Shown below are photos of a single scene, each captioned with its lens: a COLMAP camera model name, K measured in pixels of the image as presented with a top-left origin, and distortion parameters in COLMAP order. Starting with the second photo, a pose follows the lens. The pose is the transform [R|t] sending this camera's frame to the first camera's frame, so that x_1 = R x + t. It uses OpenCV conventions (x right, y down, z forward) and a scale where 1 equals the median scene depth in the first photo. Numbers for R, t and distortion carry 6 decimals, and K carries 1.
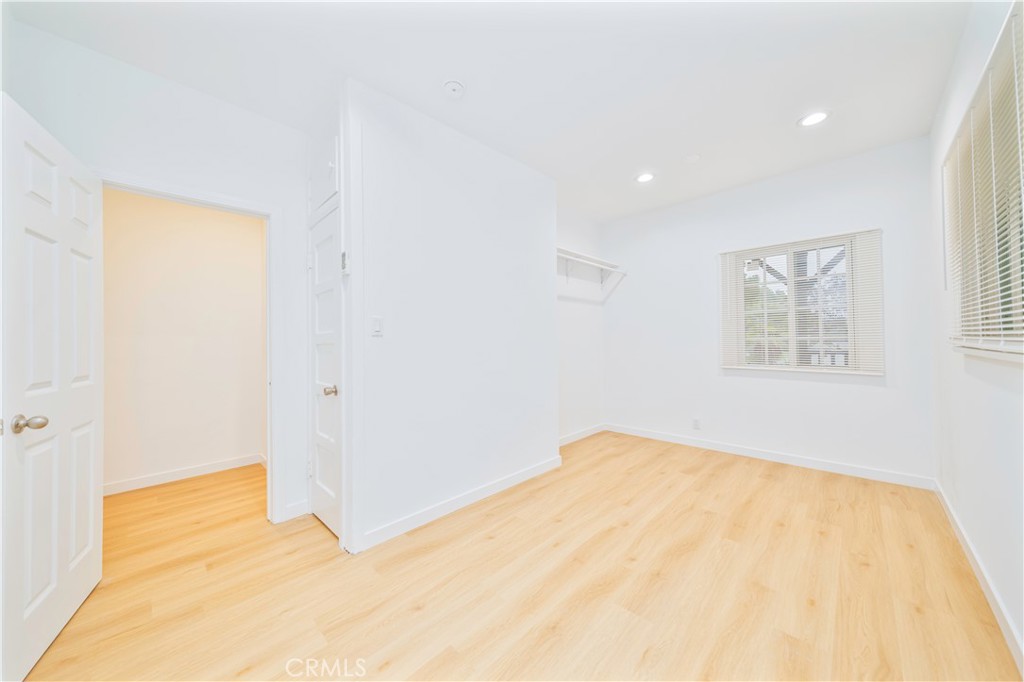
lens RADIAL K [[355.0, 0, 510.7], [0, 355.0, 339.2], [0, 0, 1]] dist [-0.001087, -0.000288]
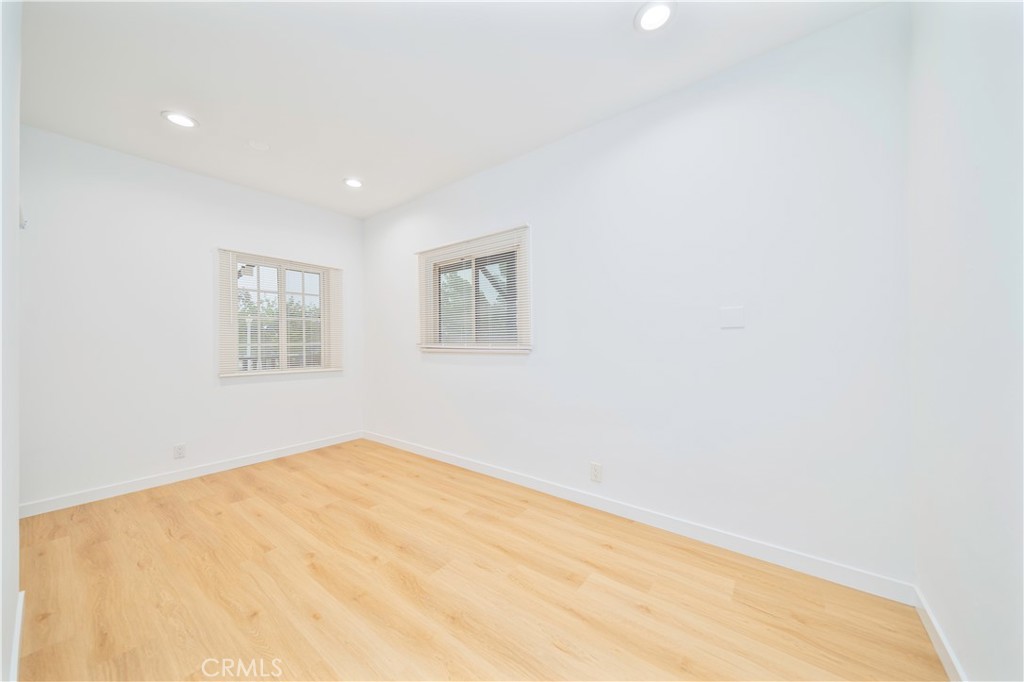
lens RADIAL K [[355.0, 0, 510.7], [0, 355.0, 339.2], [0, 0, 1]] dist [-0.001087, -0.000288]
pose [[-0.127138, 0.020436, 0.991675, -0.581368], [0.005091, 0.999788, -0.019951, 0.010947], [-0.991872, 0.002512, -0.127215, 0.590795]]
